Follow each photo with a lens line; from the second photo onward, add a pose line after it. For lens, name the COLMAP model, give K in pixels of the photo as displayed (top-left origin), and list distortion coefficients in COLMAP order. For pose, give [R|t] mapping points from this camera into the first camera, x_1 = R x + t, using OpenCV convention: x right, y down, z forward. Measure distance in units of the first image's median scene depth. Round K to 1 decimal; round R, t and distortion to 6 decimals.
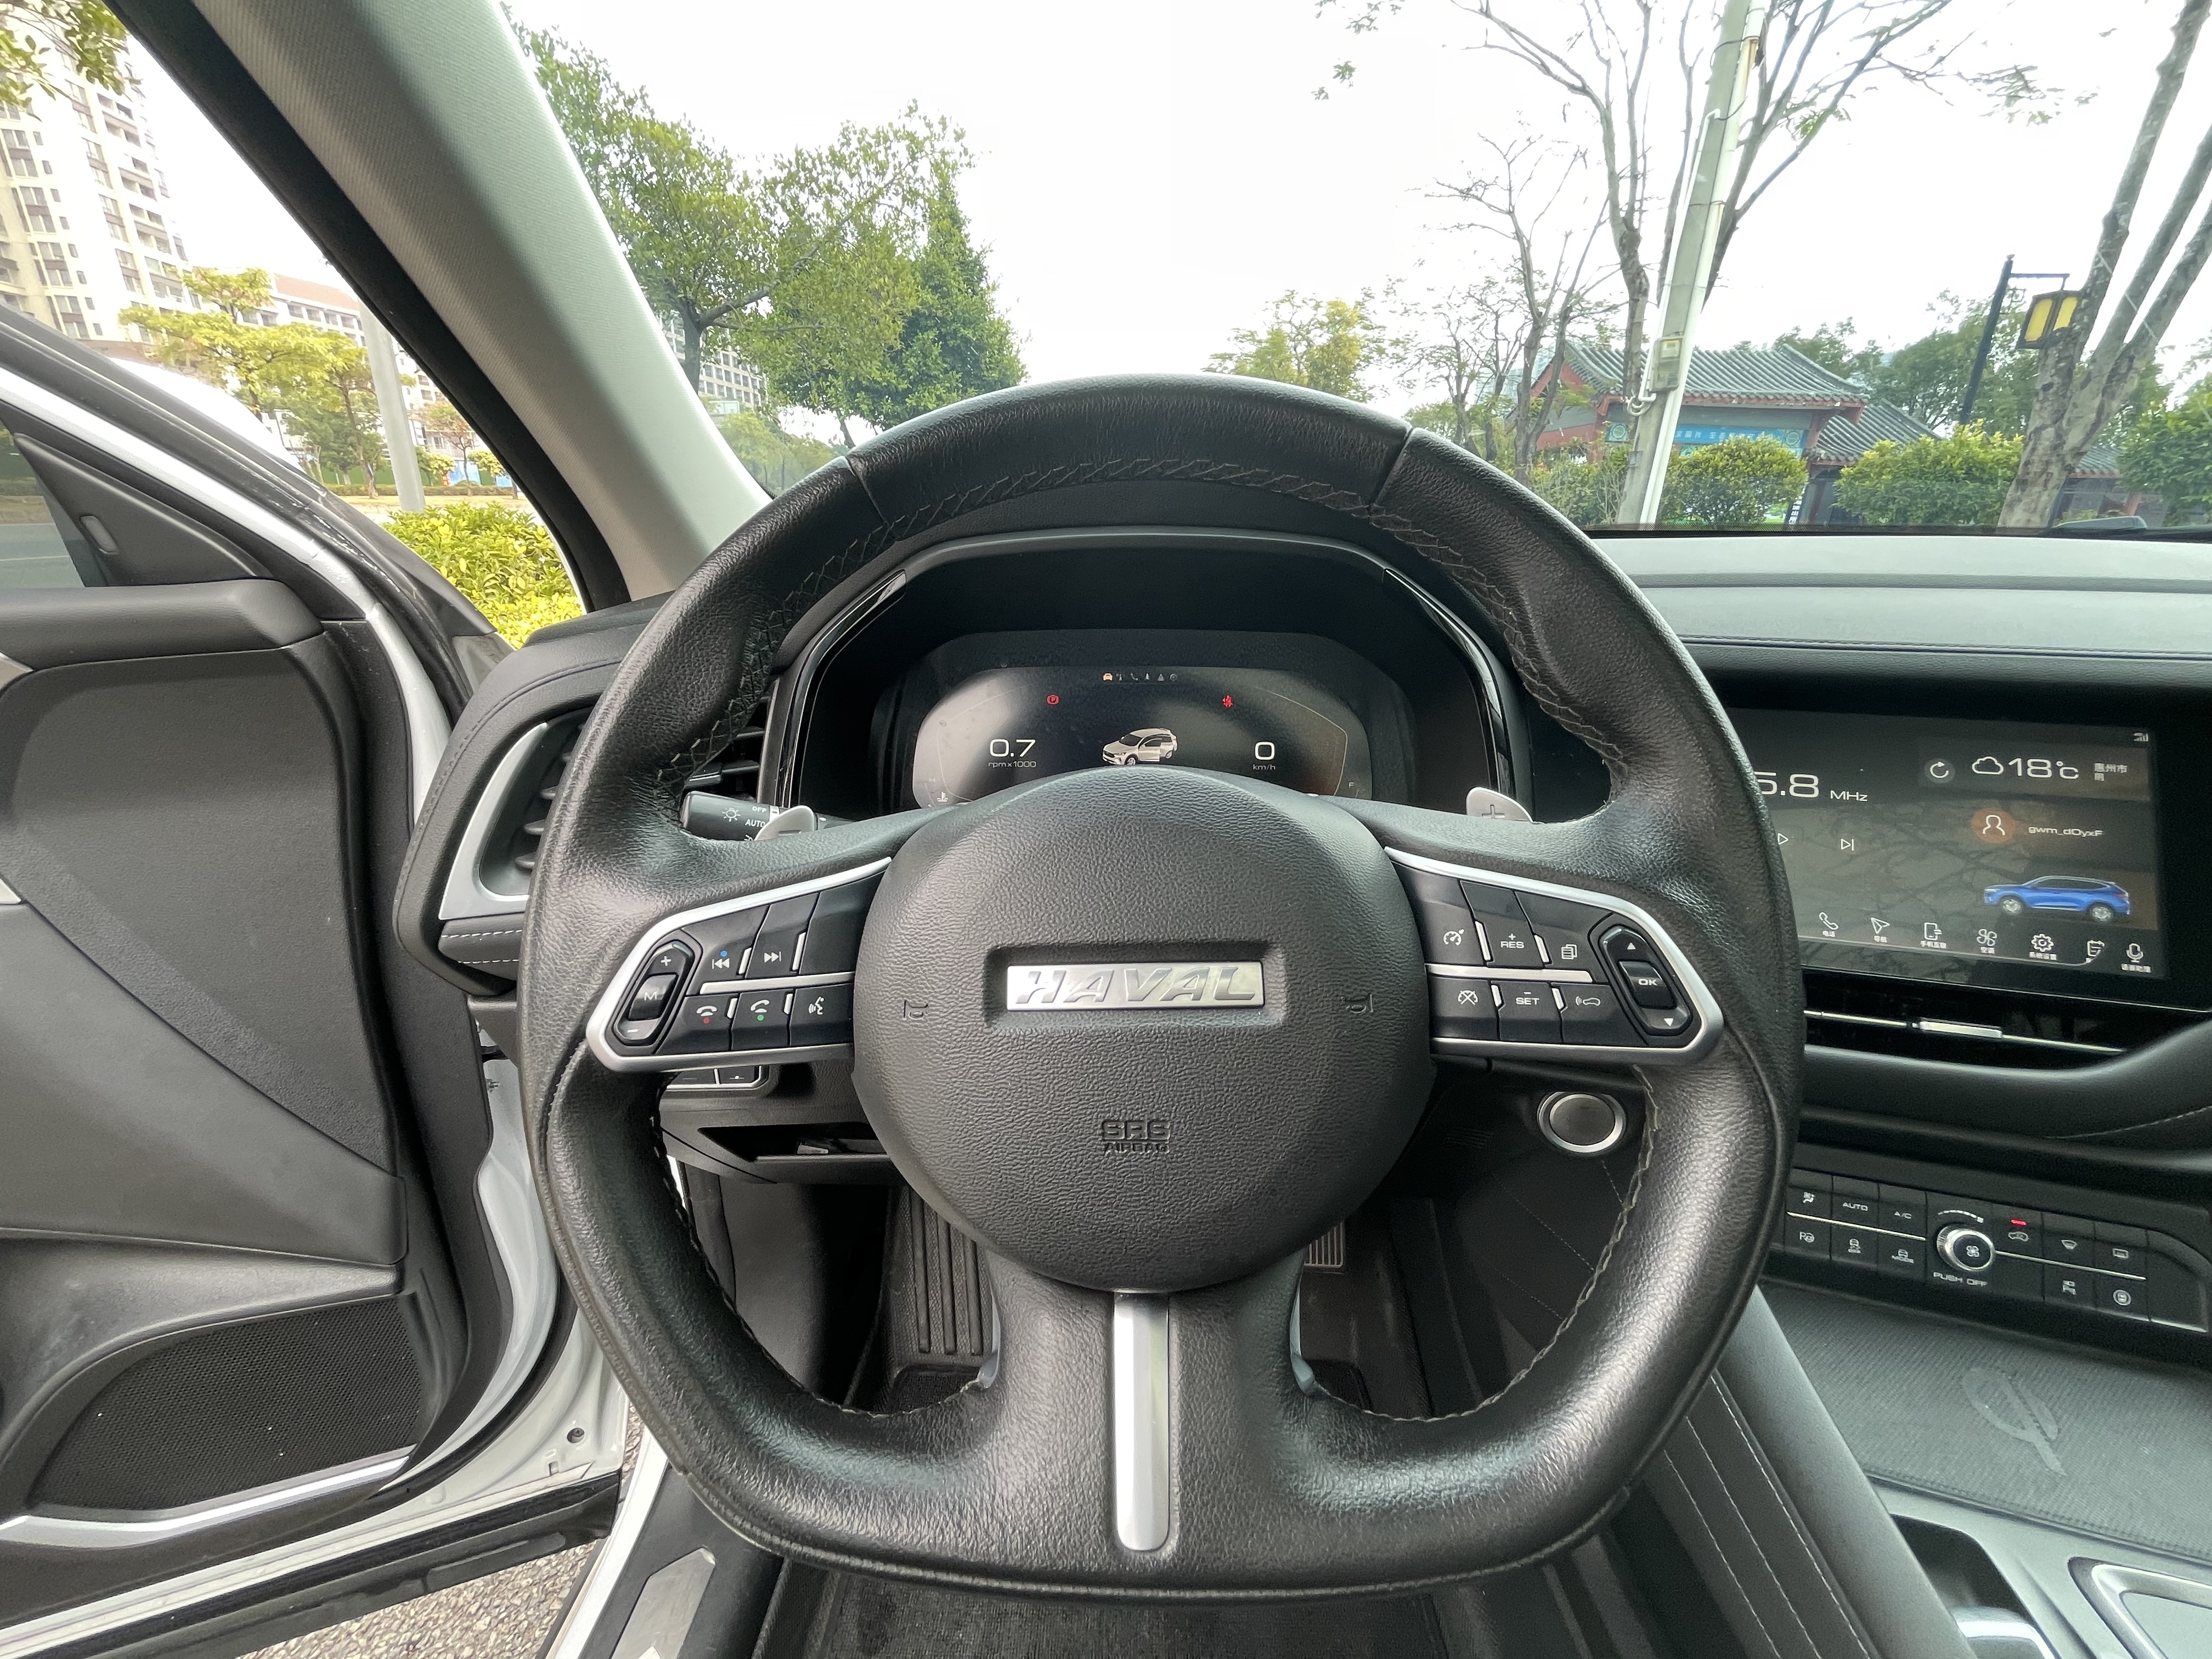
lens RADIAL K [[883.2, 0, 1102.6], [0, 883.2, 833.9], [0, 0, 1]] dist [-0.002251, -0.000337]
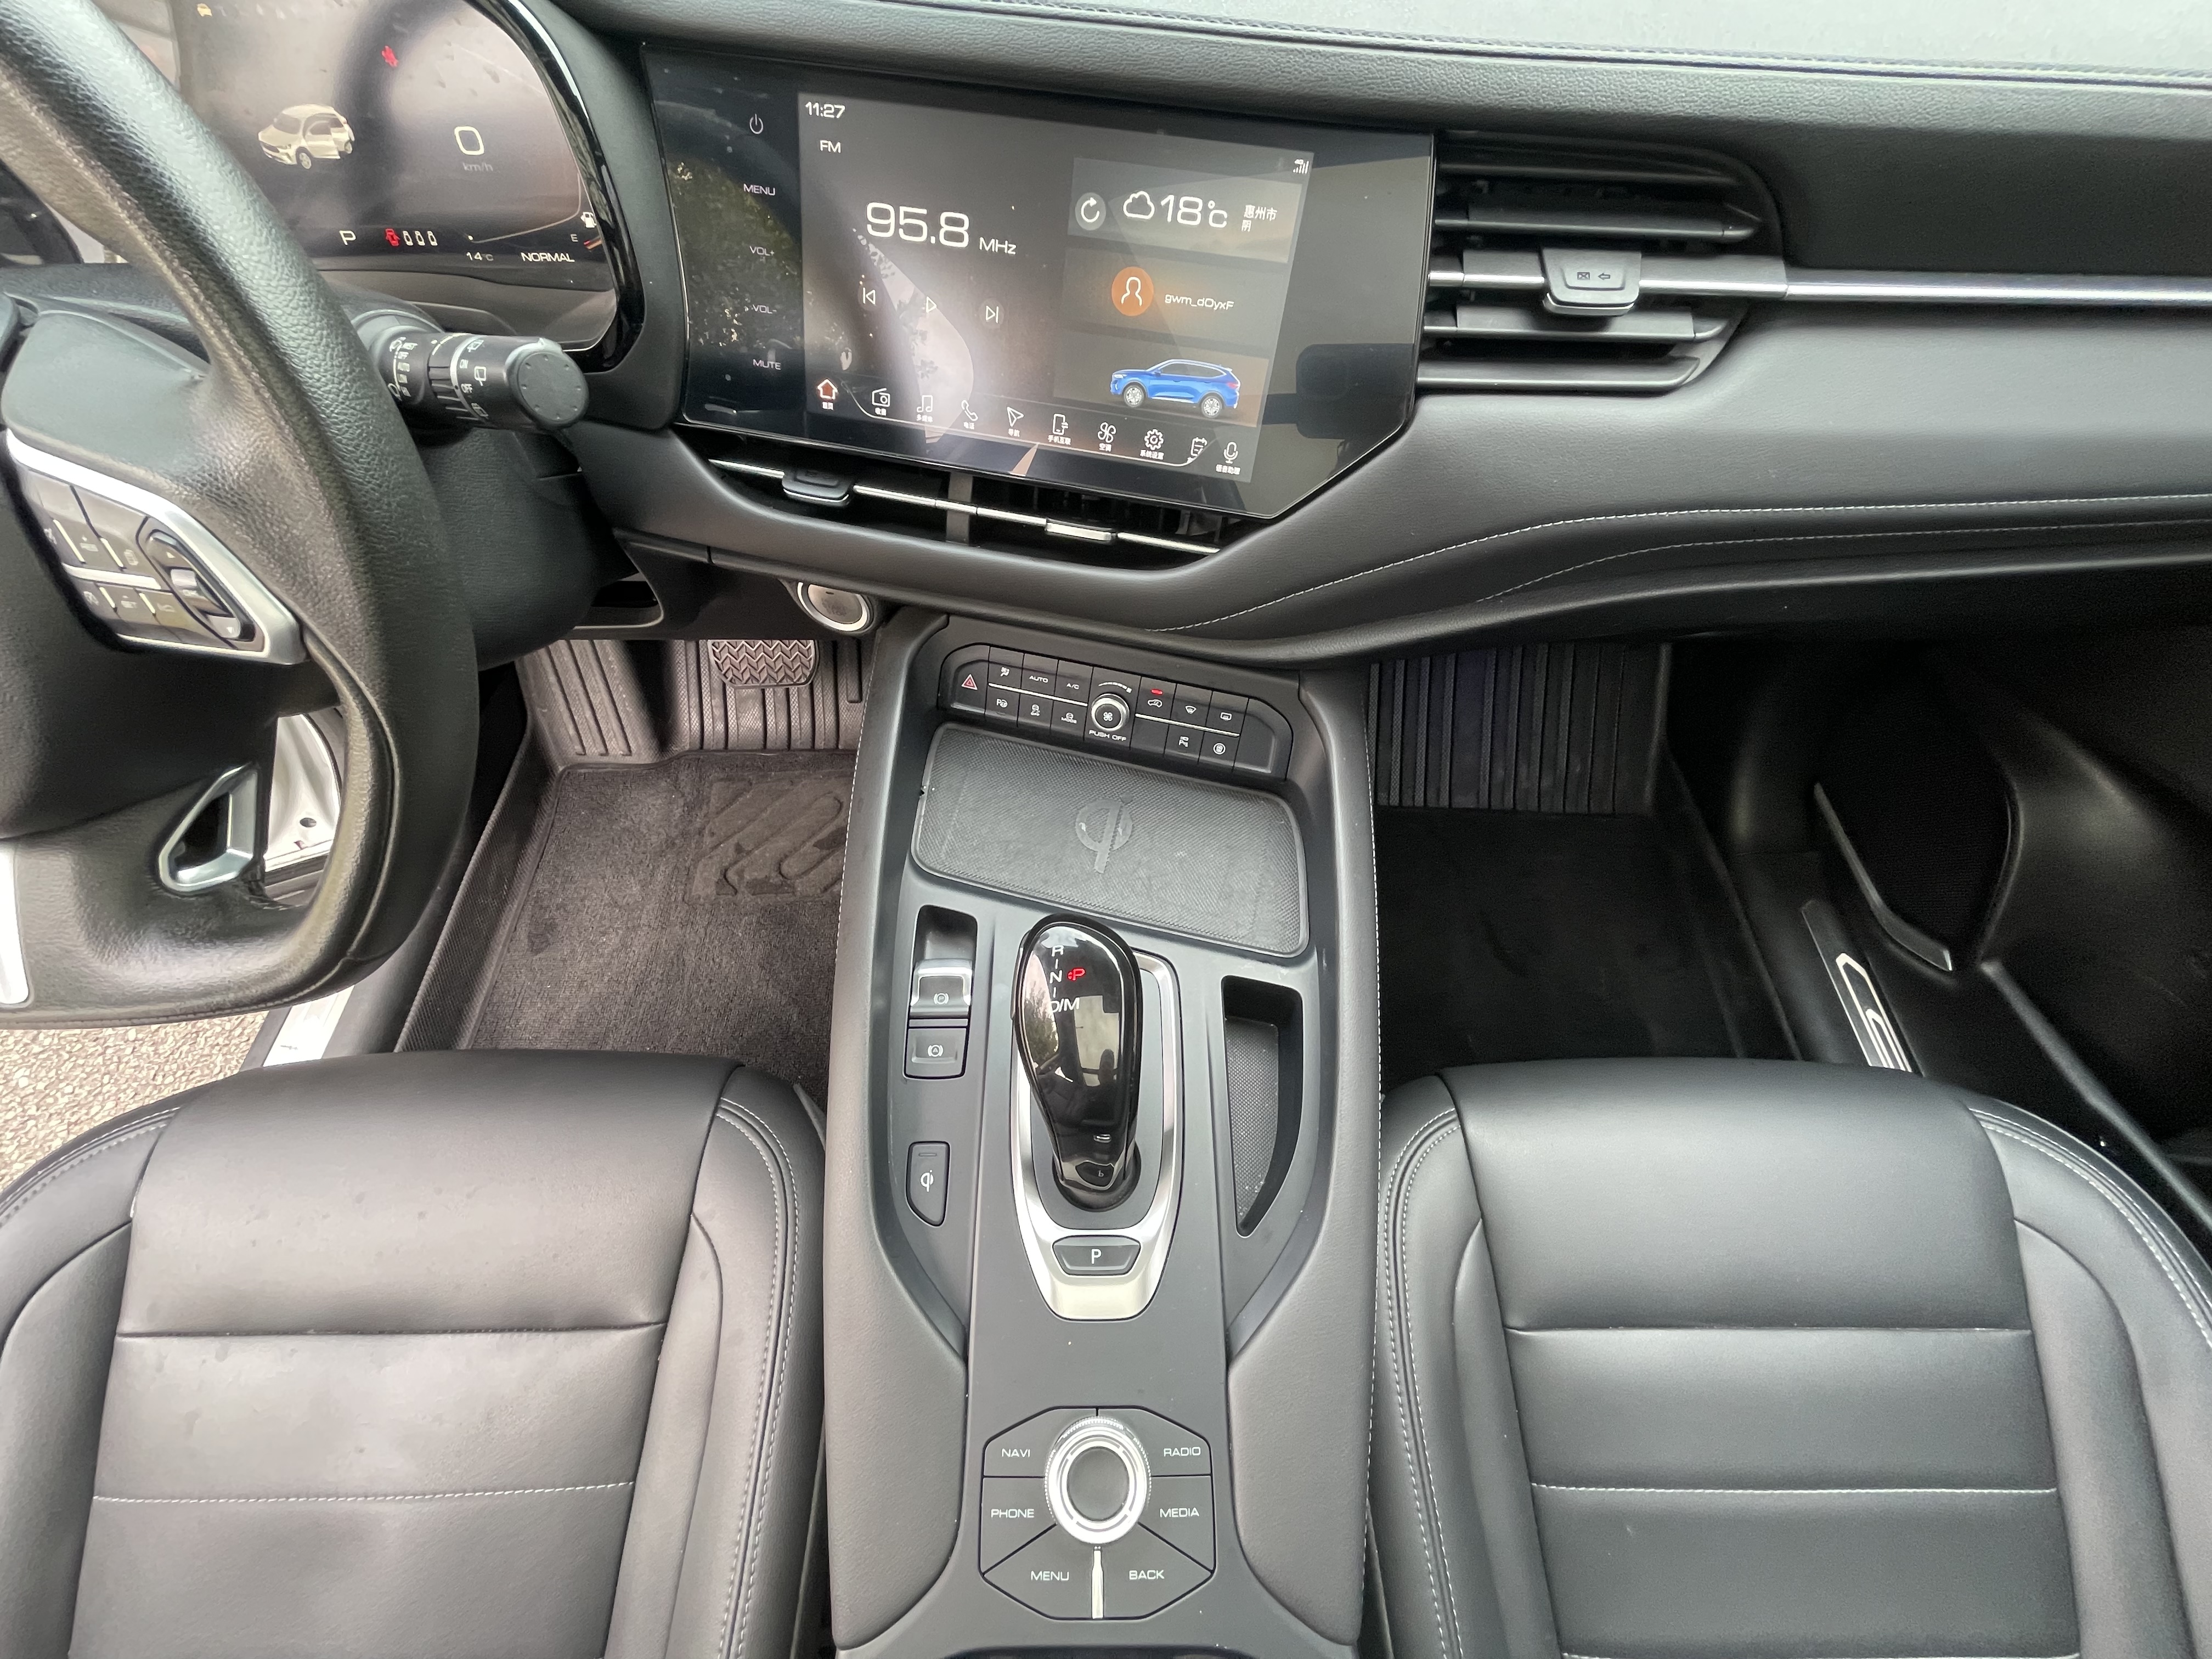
lens RADIAL K [[884.0, 0, 1104.9], [0, 884.0, 814.1], [0, 0, 1]] dist [-0.001394, -0.000265]
pose [[0.998803, -0.034483, 0.034693, 0.457279], [0.005608, 0.785299, 0.619092, -0.069916], [-0.048593, -0.618156, 0.784552, 0.005006]]
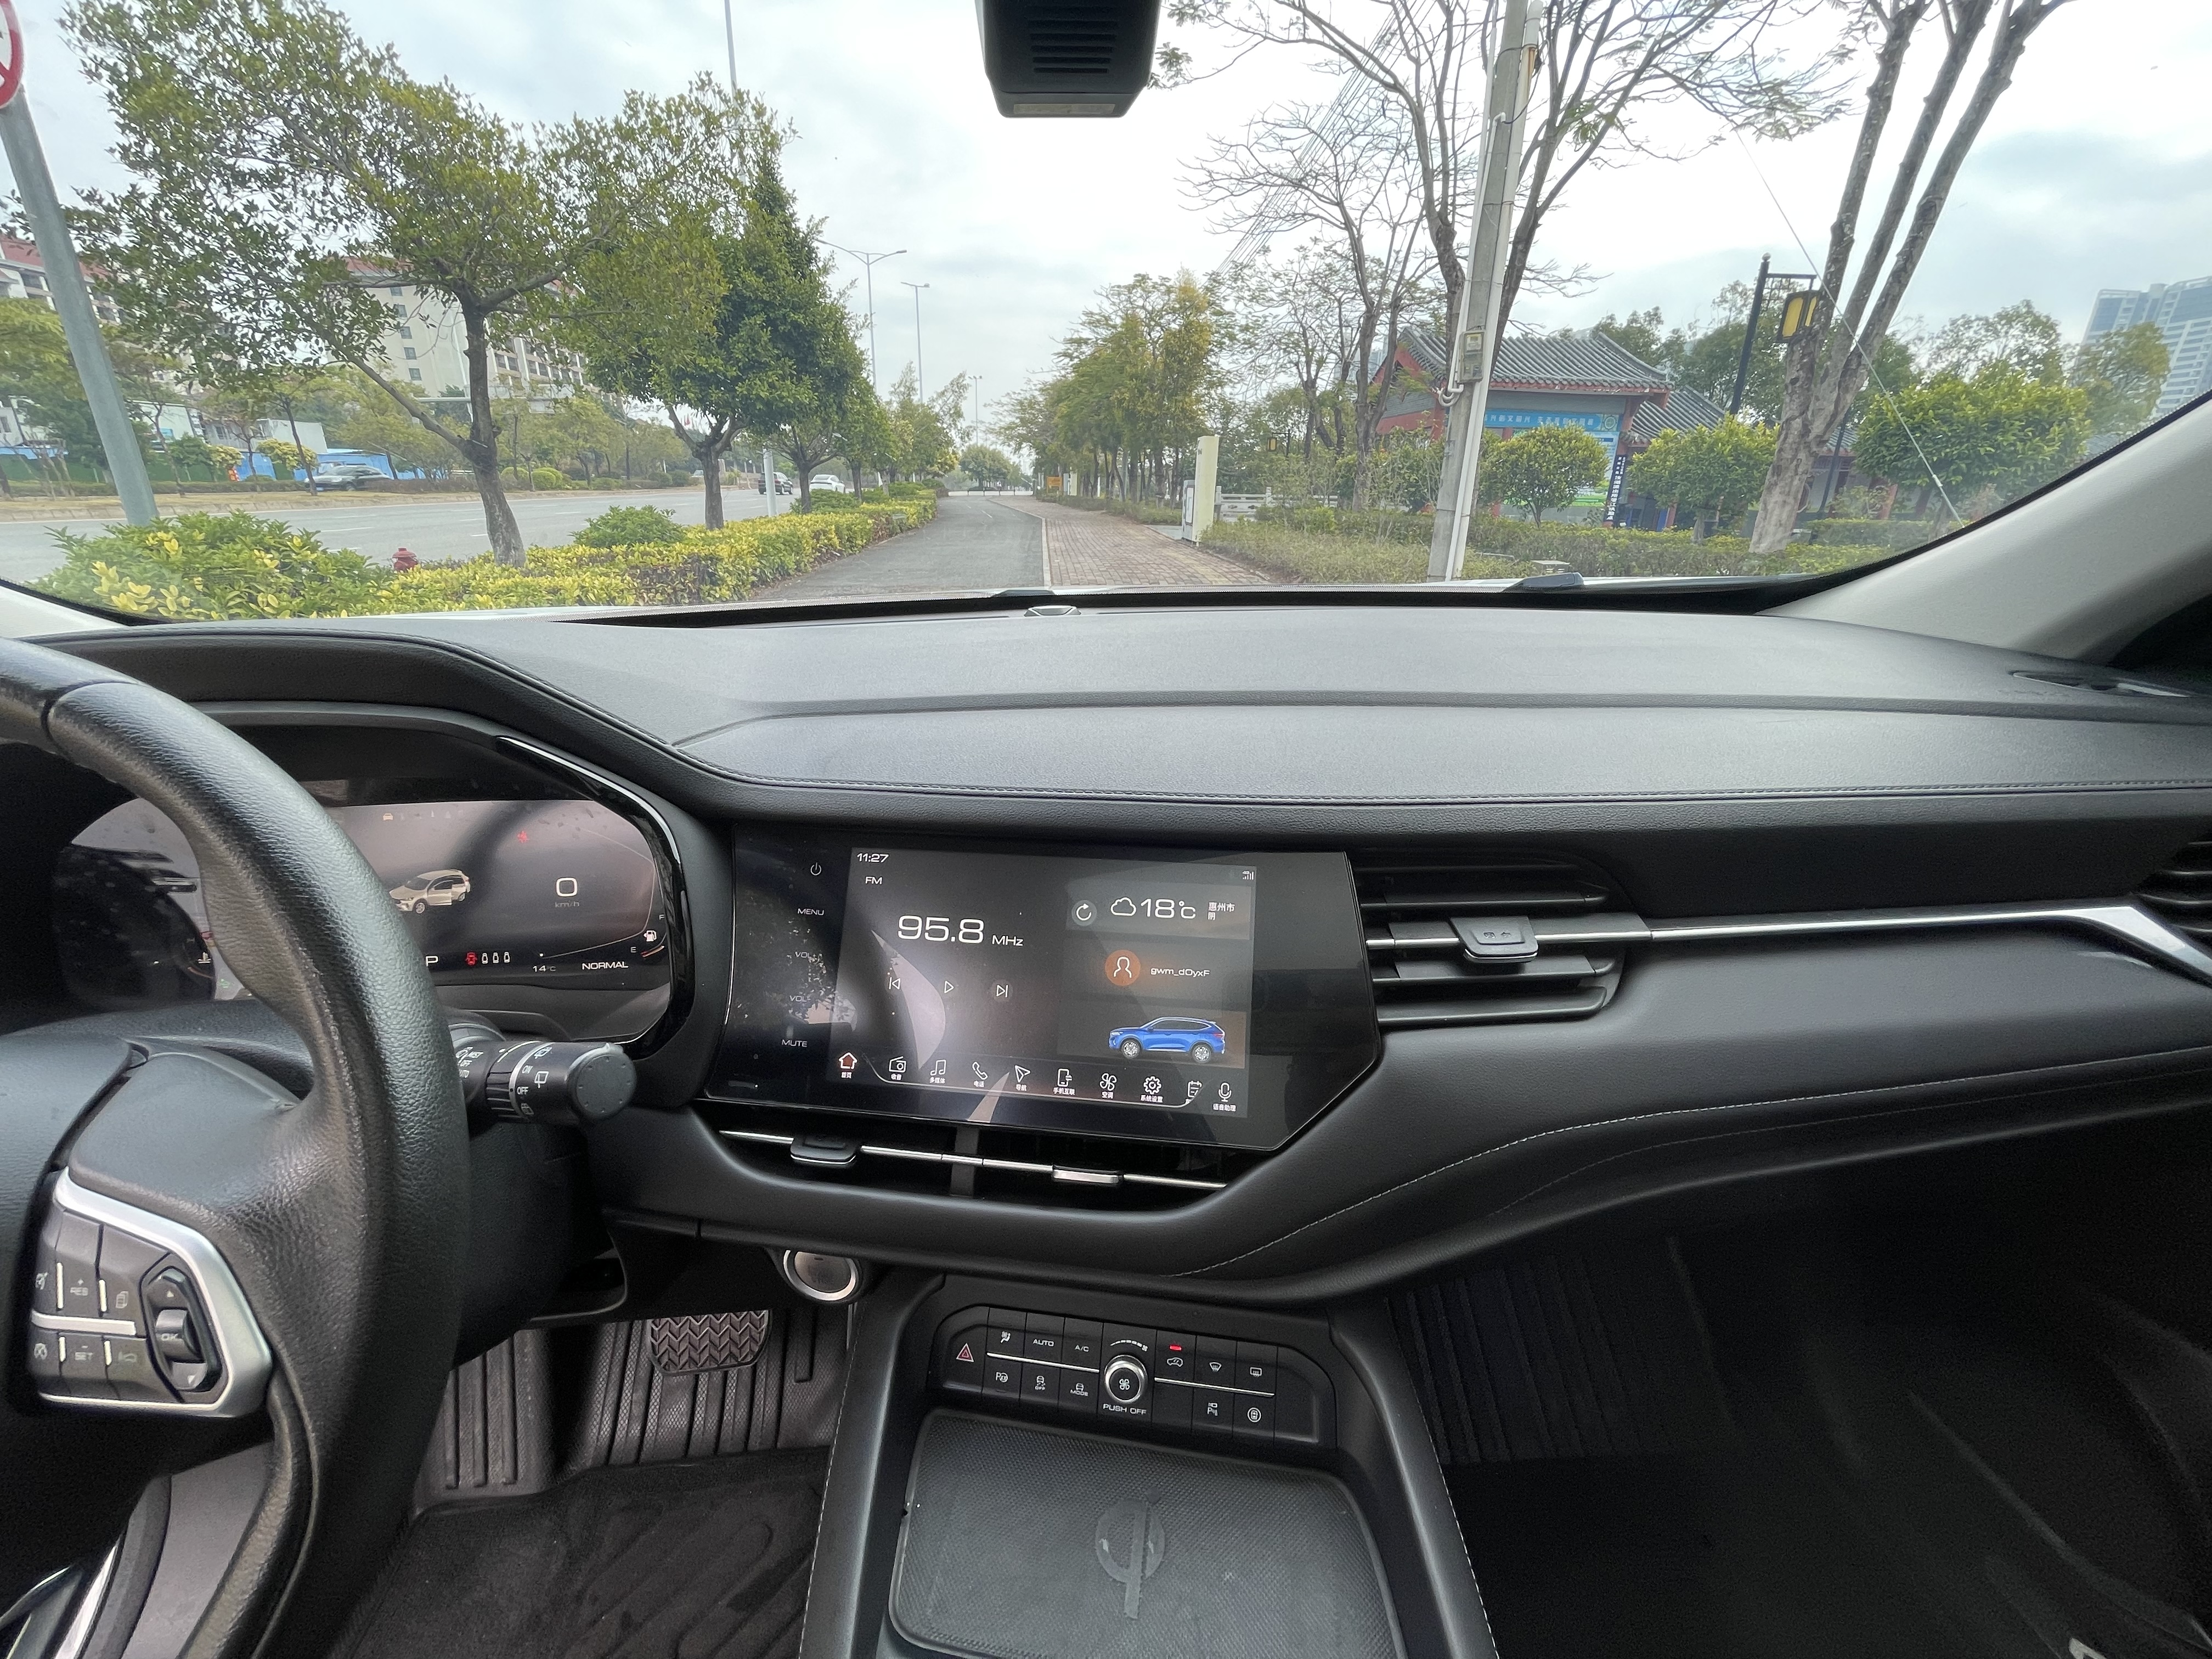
lens RADIAL K [[883.2, 0, 1102.6], [0, 883.2, 833.9], [0, 0, 1]] dist [-0.002251, -0.000337]
pose [[0.991515, -0.057674, 0.116494, 0.428641], [0.055773, 0.998253, 0.019516, -0.090327], [-0.117416, -0.012853, 0.993000, -0.003610]]
